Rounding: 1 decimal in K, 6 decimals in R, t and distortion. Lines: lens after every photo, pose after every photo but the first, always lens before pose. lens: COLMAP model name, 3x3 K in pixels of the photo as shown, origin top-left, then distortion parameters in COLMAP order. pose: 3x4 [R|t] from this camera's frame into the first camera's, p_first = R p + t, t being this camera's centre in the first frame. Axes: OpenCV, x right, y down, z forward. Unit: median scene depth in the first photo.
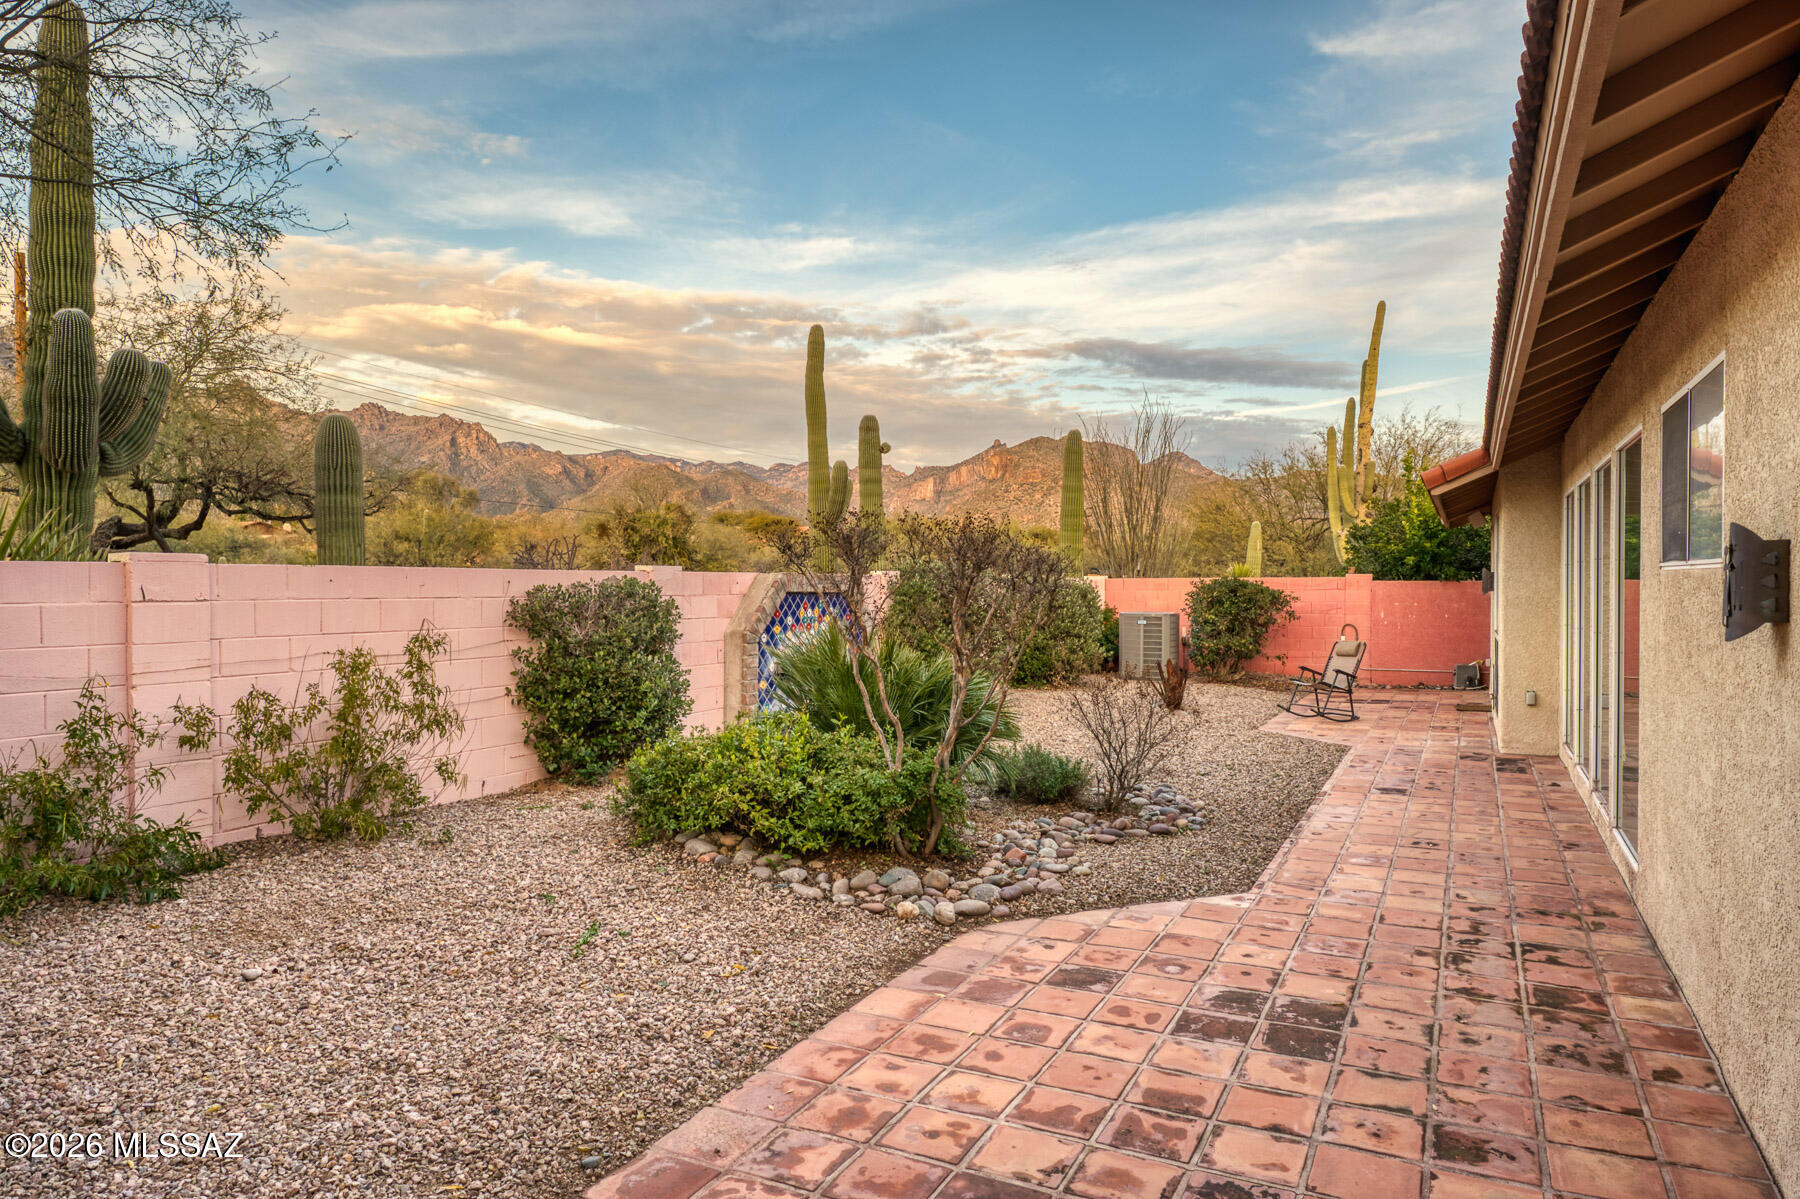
lens RADIAL K [[1096.9, 0, 893.9], [0, 1096.9, 595.8], [0, 0, 1]] dist [-0.000983, 0.000155]
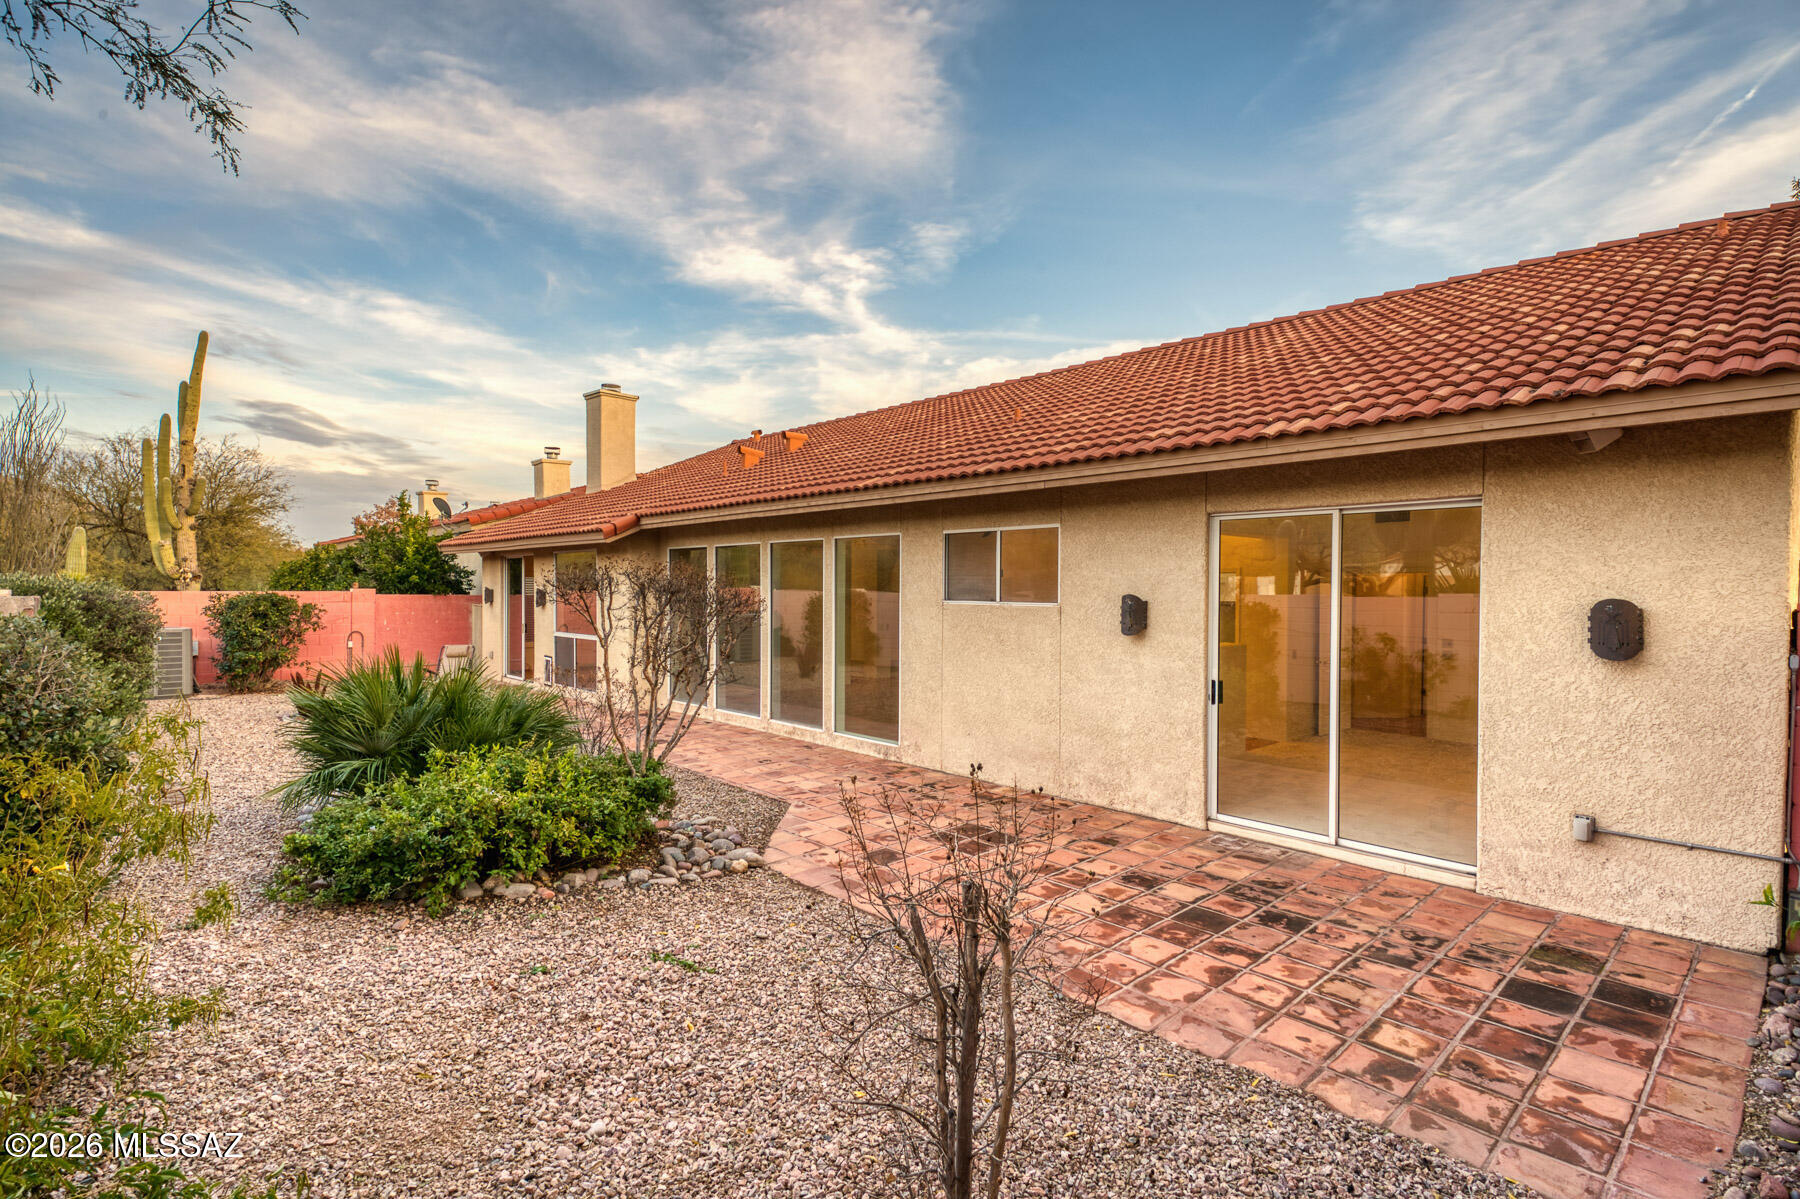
lens RADIAL K [[863.8, 0, 901.4], [0, 863.8, 593.7], [0, 0, 1]] dist [0.002879, -0.002388]
pose [[0.332021, -0.001900, 0.943270, -0.785541], [0.005857, 0.999983, -0.000047, -0.032132], [-0.943254, 0.005541, 0.332026, 0.415112]]
